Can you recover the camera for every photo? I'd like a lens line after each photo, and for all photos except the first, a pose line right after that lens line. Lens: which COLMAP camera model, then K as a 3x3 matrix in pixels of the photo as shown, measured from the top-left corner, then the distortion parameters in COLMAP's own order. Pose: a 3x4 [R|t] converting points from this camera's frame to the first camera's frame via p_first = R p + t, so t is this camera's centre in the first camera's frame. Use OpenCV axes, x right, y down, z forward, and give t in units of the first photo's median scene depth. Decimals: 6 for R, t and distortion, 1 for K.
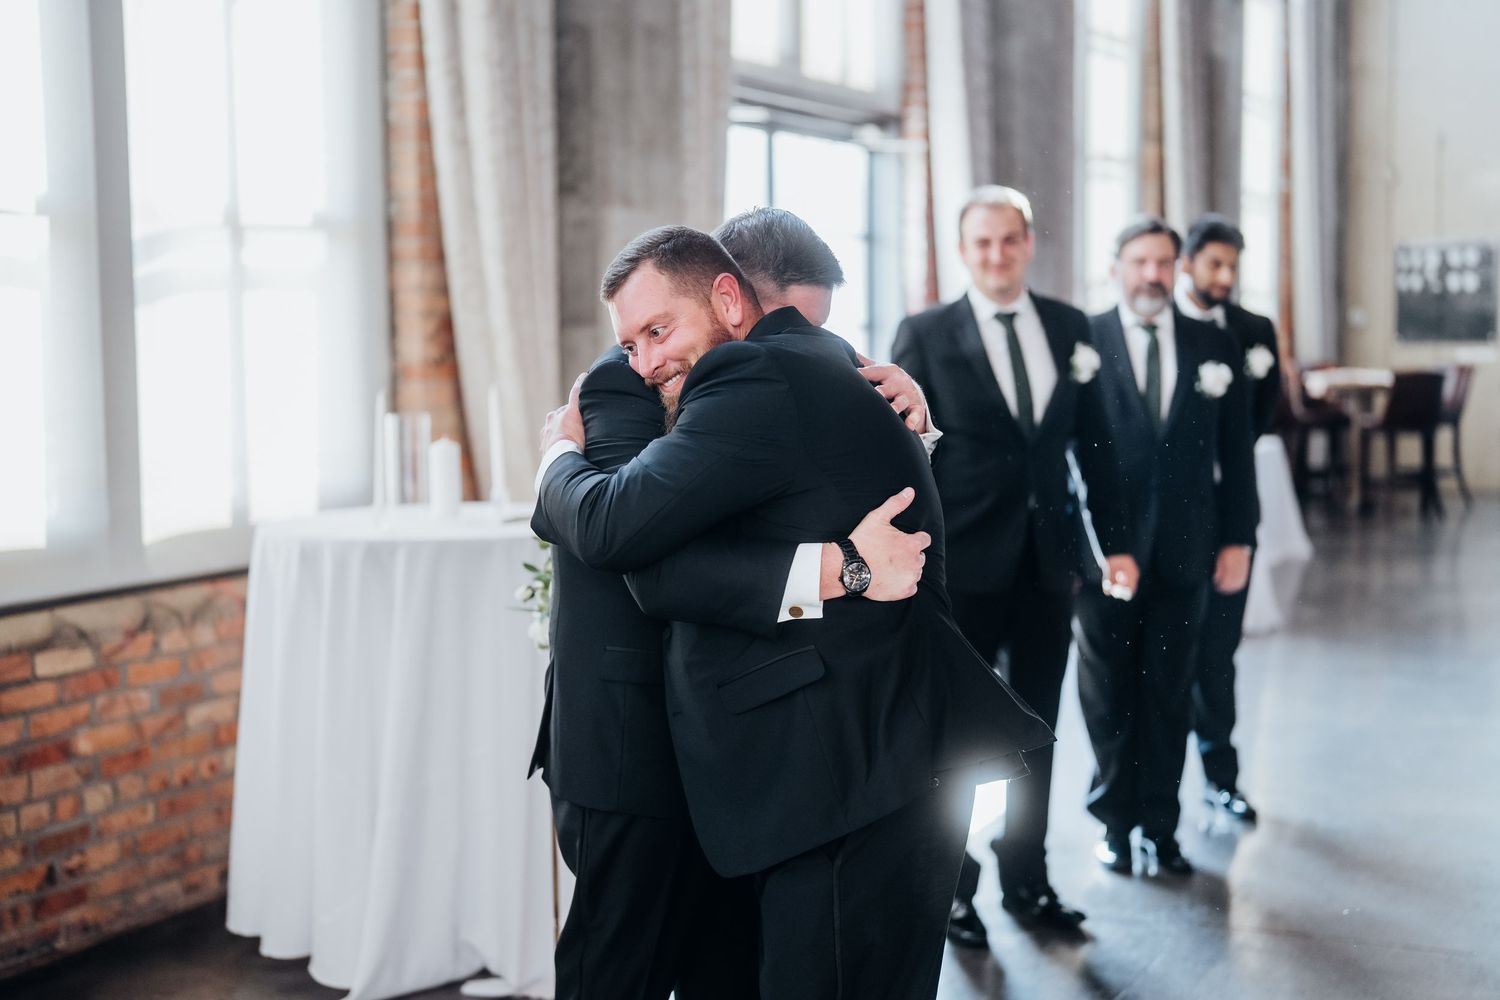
lens RADIAL K [[2281.8, 0, 726.1], [0, 2281.8, 500.1], [0, 0, 1]] dist [-0.129330, 0.982089]
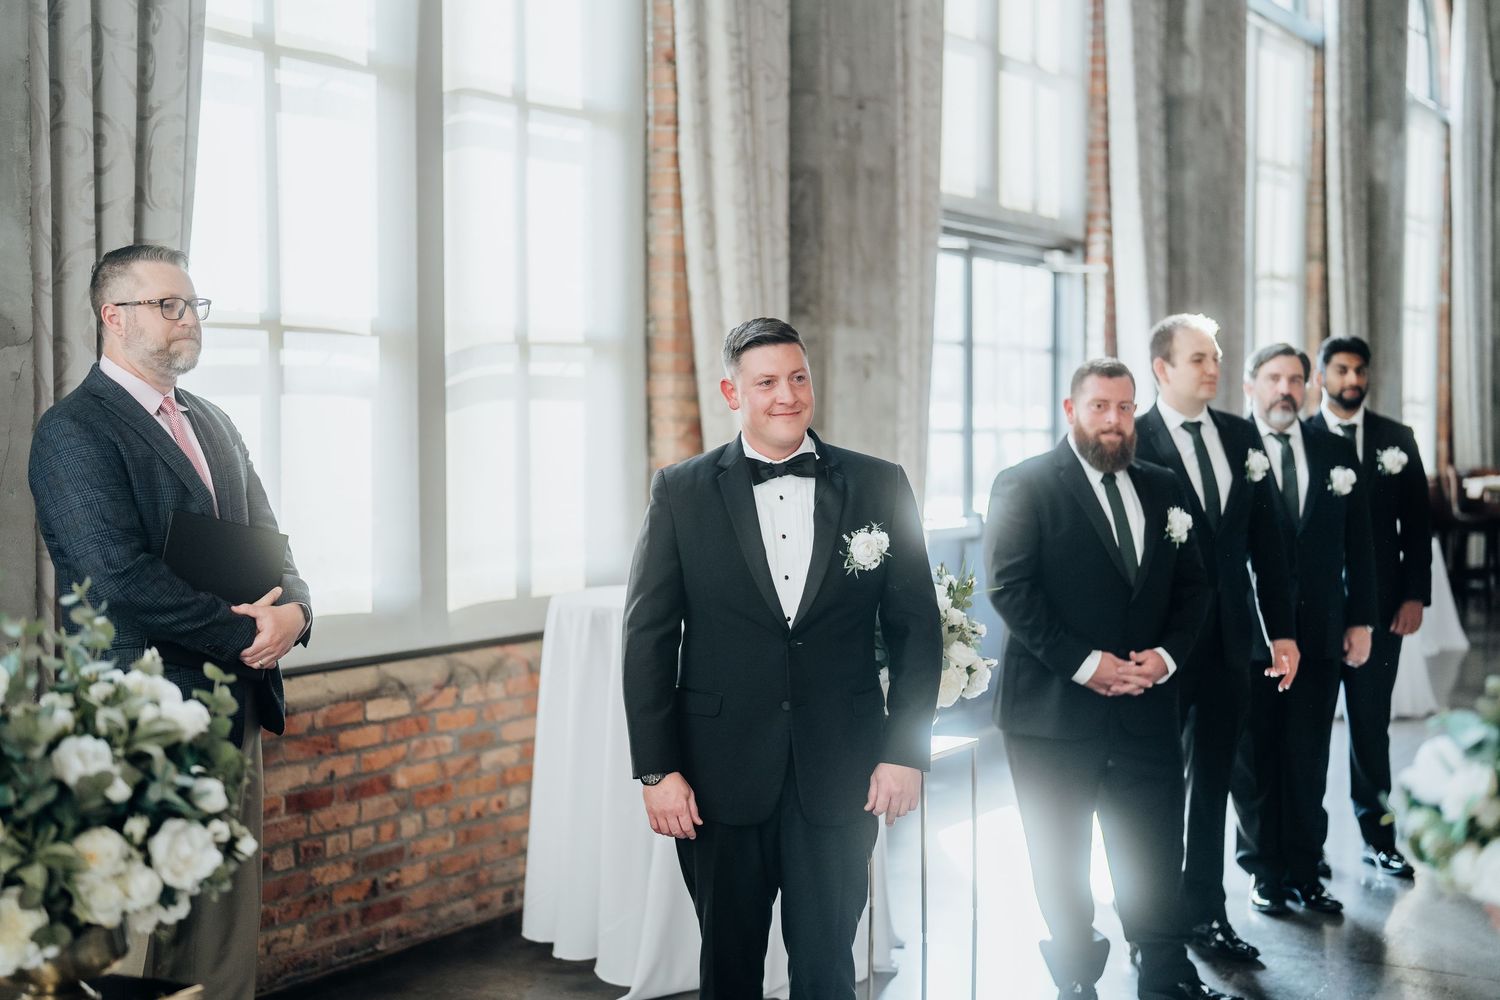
lens RADIAL K [[2202.5, 0, 718.4], [0, 2202.5, 498.0], [0, 0, 1]] dist [-0.088533, 0.705218]
pose [[0.996794, 0.011608, -0.079164, -0.022890], [-0.015005, 0.998986, -0.042457, 0.005651], [0.078591, 0.043508, 0.995957, -0.111765]]
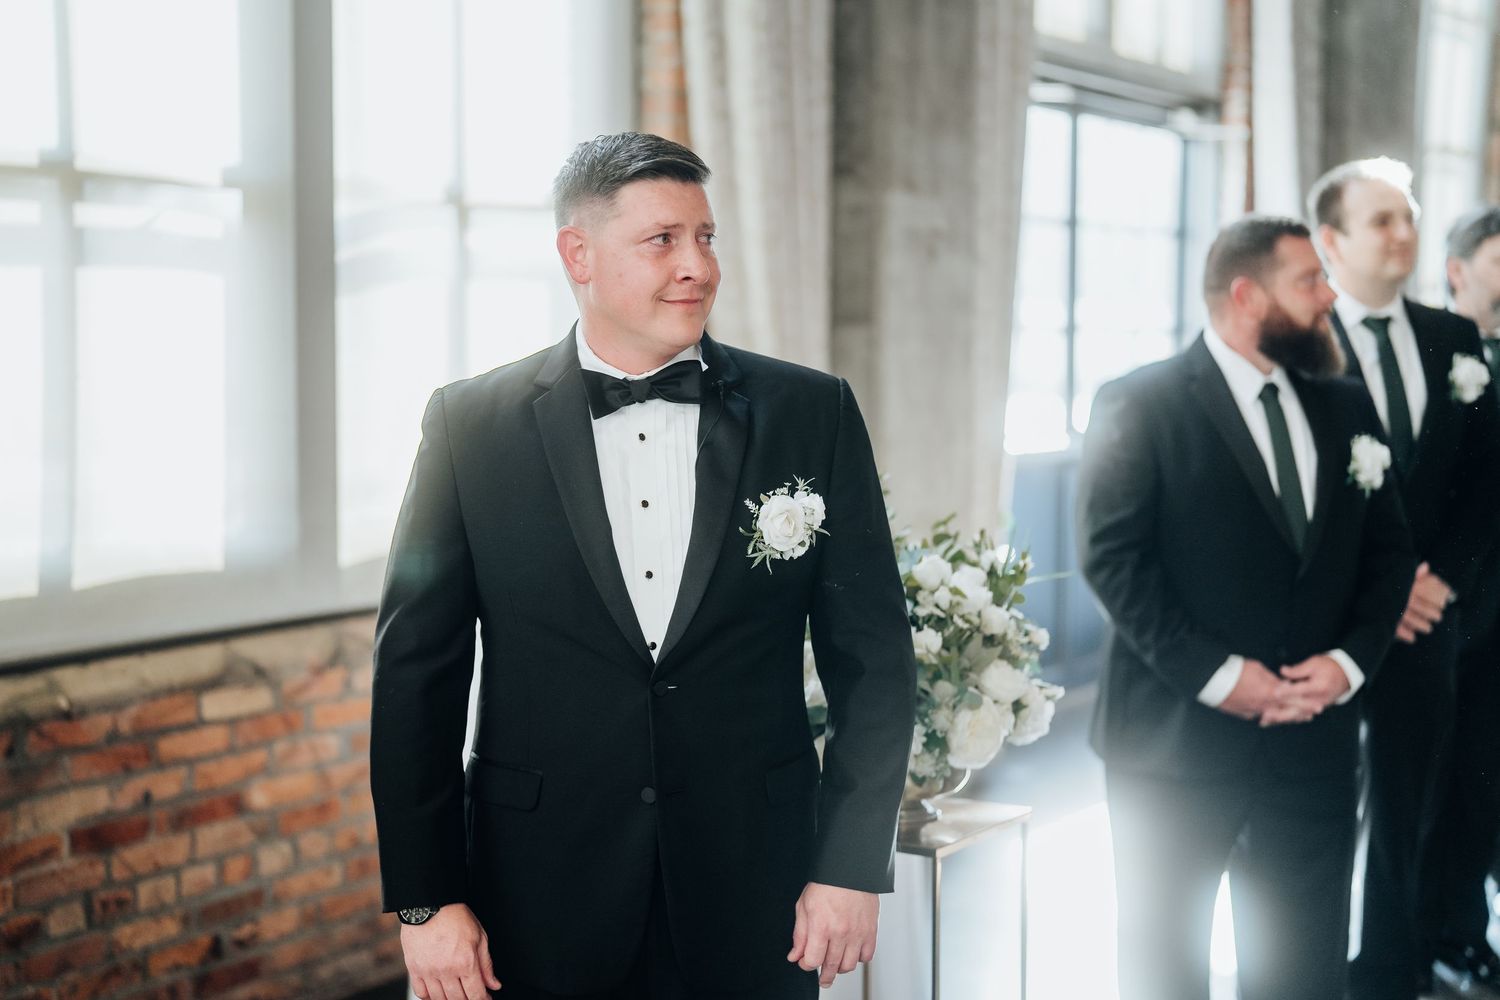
lens RADIAL K [[2202.5, 0, 718.4], [0, 2202.5, 498.0], [0, 0, 1]] dist [-0.088533, 0.705218]
pose [[0.990461, 0.027799, -0.134958, 0.001456], [-0.027387, 0.999613, 0.004906, -0.012929], [0.135042, -0.001163, 0.990839, 0.156086]]
